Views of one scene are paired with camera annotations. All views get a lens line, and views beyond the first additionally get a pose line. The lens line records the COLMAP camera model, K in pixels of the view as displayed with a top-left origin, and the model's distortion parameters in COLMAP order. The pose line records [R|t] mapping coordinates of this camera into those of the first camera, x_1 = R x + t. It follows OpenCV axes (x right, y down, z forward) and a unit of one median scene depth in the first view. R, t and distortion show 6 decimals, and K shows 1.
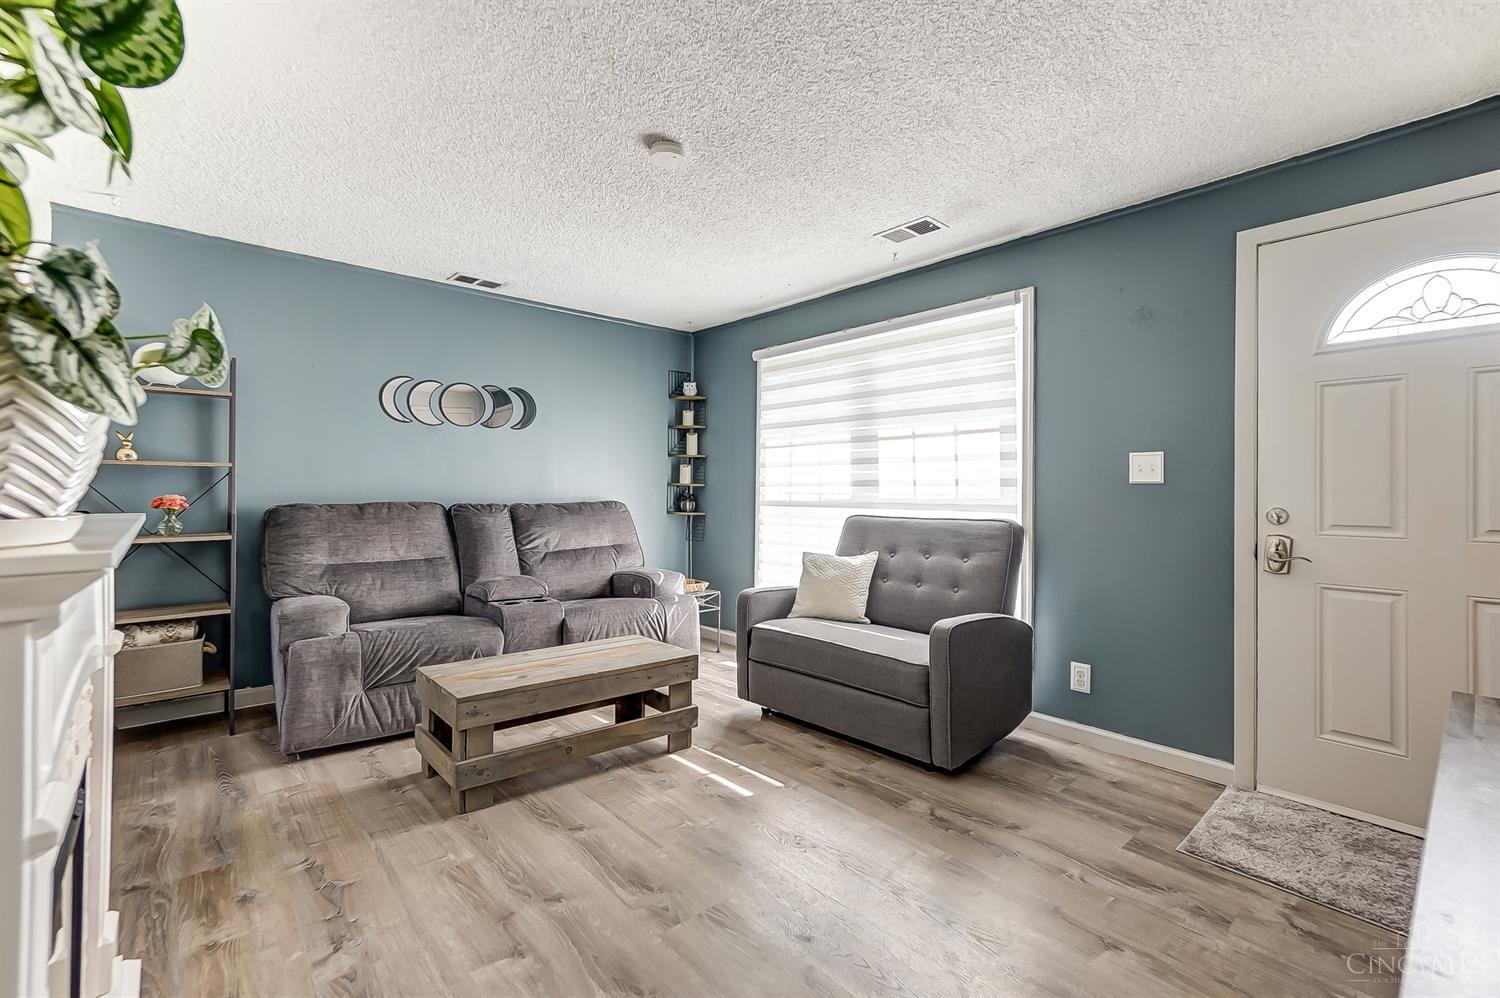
lens RADIAL K [[658.7, 0, 750.3], [0, 658.7, 481.1], [0, 0, 1]] dist [0.002635, 0.000549]
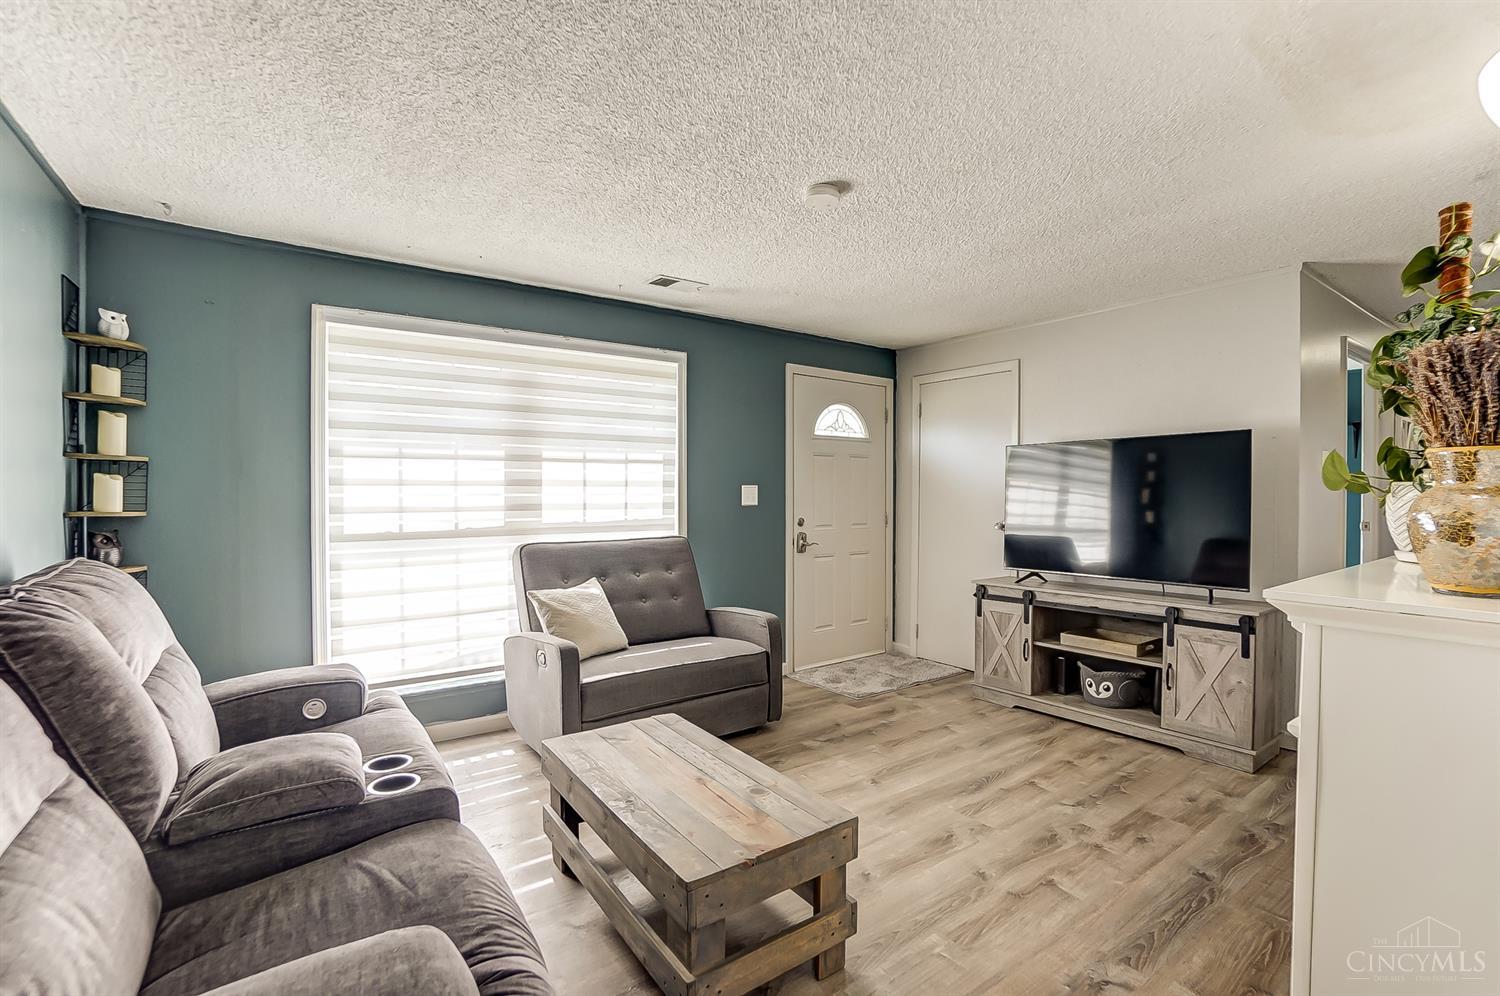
lens RADIAL K [[669.4, 0, 750.1], [0, 669.4, 490.3], [0, 0, 1]] dist [-0.050582, 0.013630]
pose [[0.097215, -0.001546, 0.995262, -0.816896], [-0.012022, 0.999924, 0.002728, -0.030439], [-0.995191, -0.012230, 0.097189, 0.708686]]
